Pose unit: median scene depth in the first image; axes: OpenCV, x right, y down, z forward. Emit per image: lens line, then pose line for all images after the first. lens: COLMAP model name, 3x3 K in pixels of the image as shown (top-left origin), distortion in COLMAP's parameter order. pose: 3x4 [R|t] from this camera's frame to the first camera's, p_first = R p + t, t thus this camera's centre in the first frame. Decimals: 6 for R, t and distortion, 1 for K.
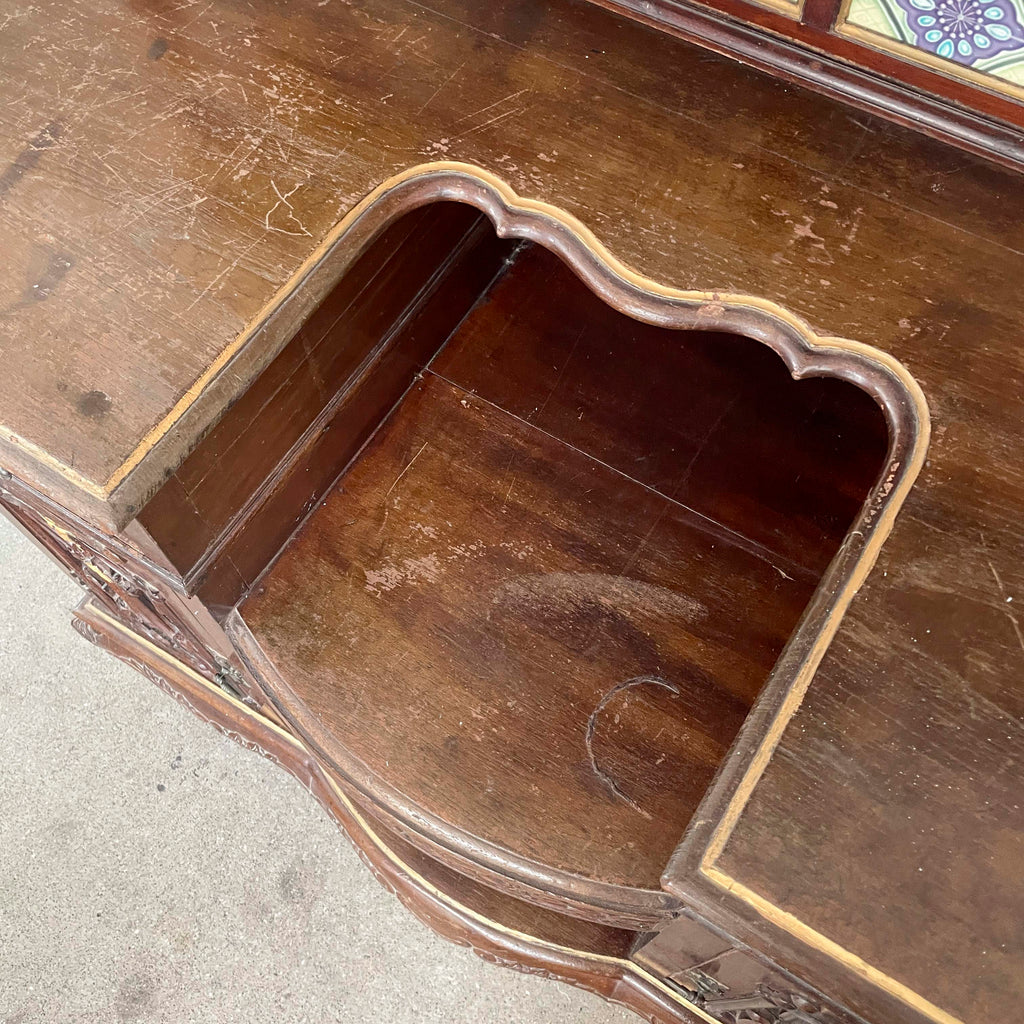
lens RADIAL K [[1034.2, 0, 499.6], [0, 1034.2, 512.1], [0, 0, 1]] dist [0.081995, -0.127231]
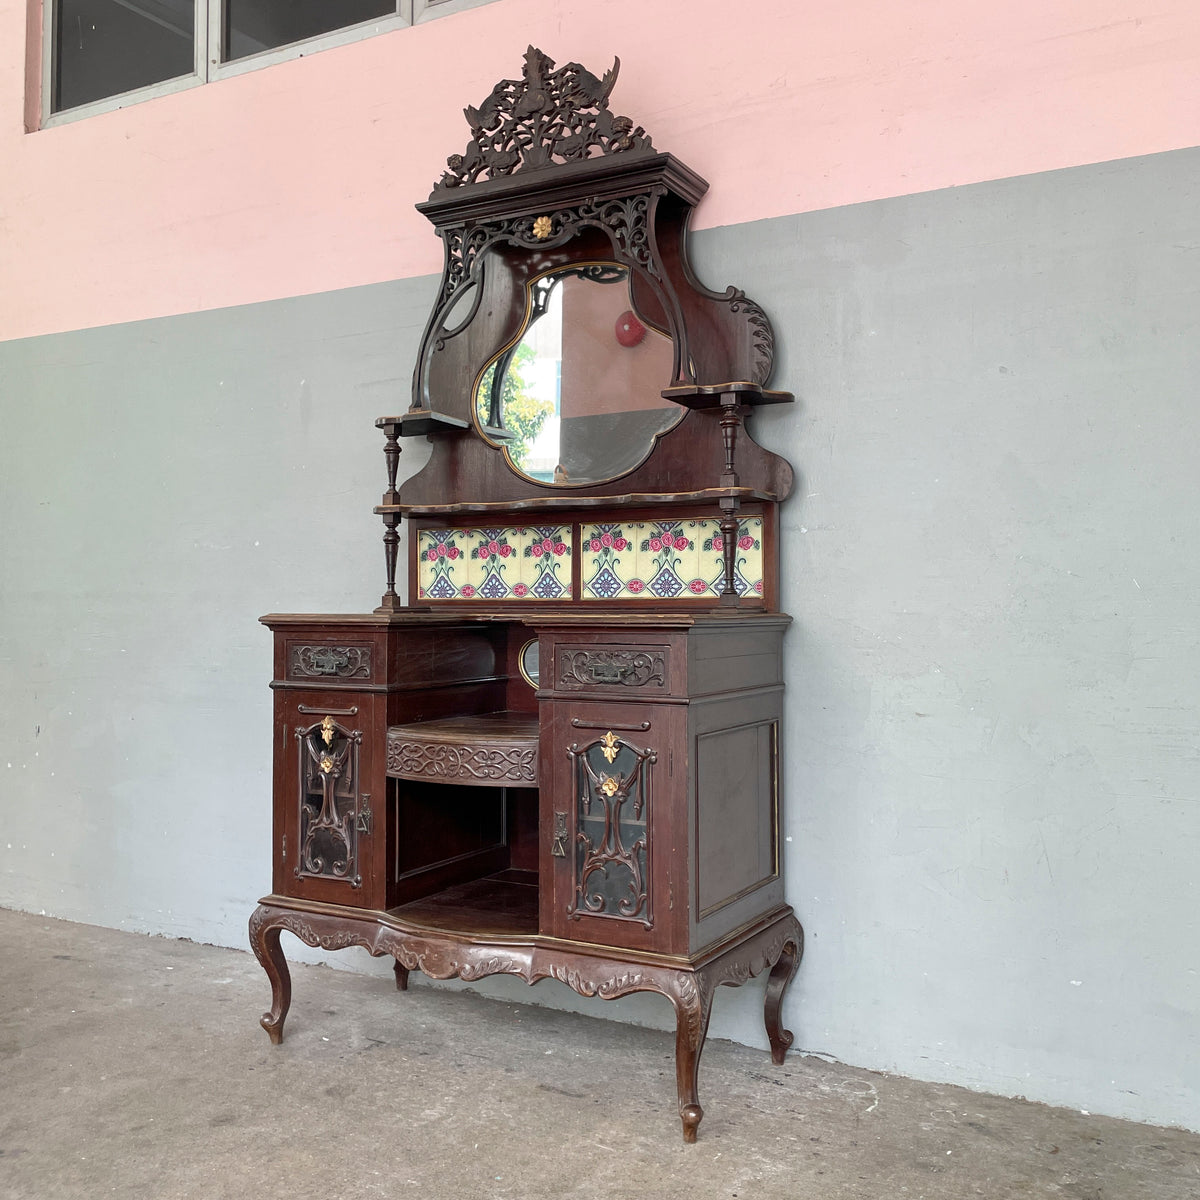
lens RADIAL K [[1235.4, 0, 600.0], [0, 1235.4, 600.0], [0, 0, 1]] dist [0.064076, -0.010949]
pose [[0.998172, 0.033628, 0.050217, 0.139159], [0.030786, 0.432112, -0.901294, 3.154380], [-0.052008, 0.901193, 0.430287, -0.836161]]
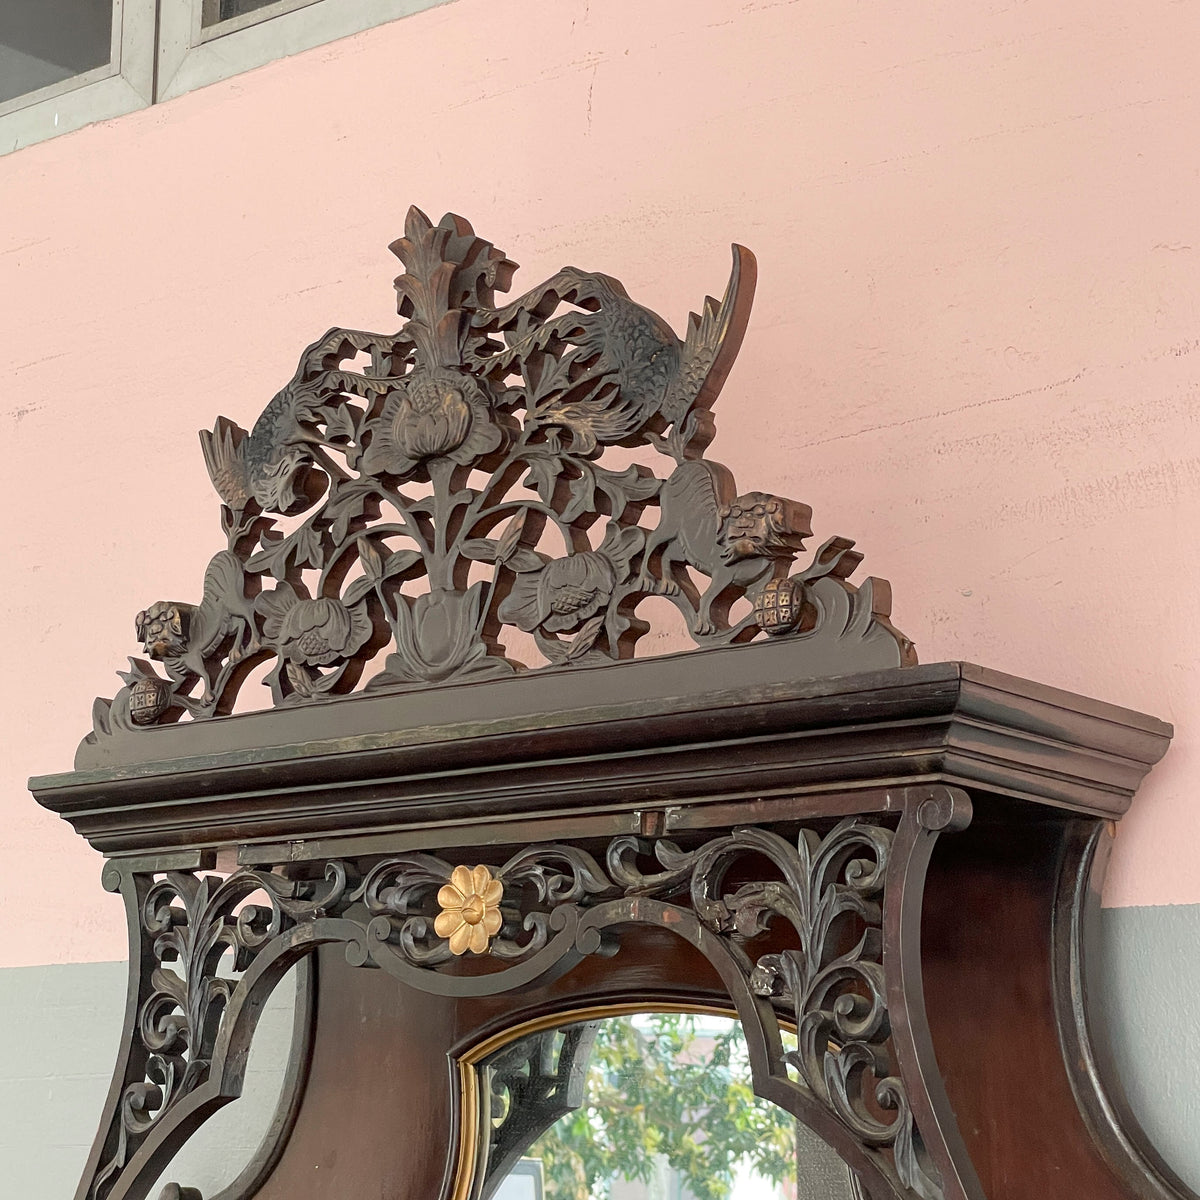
lens RADIAL K [[2609.1, 0, 600.0], [0, 2609.1, 600.0], [0, 0, 1]] dist [0.072873, 0.133440]
pose [[0.993089, 0.008715, -0.117036, 0.433363], [-0.115141, 0.265354, -0.957251, 1.005330], [0.022714, 0.964112, 0.264523, -0.943727]]
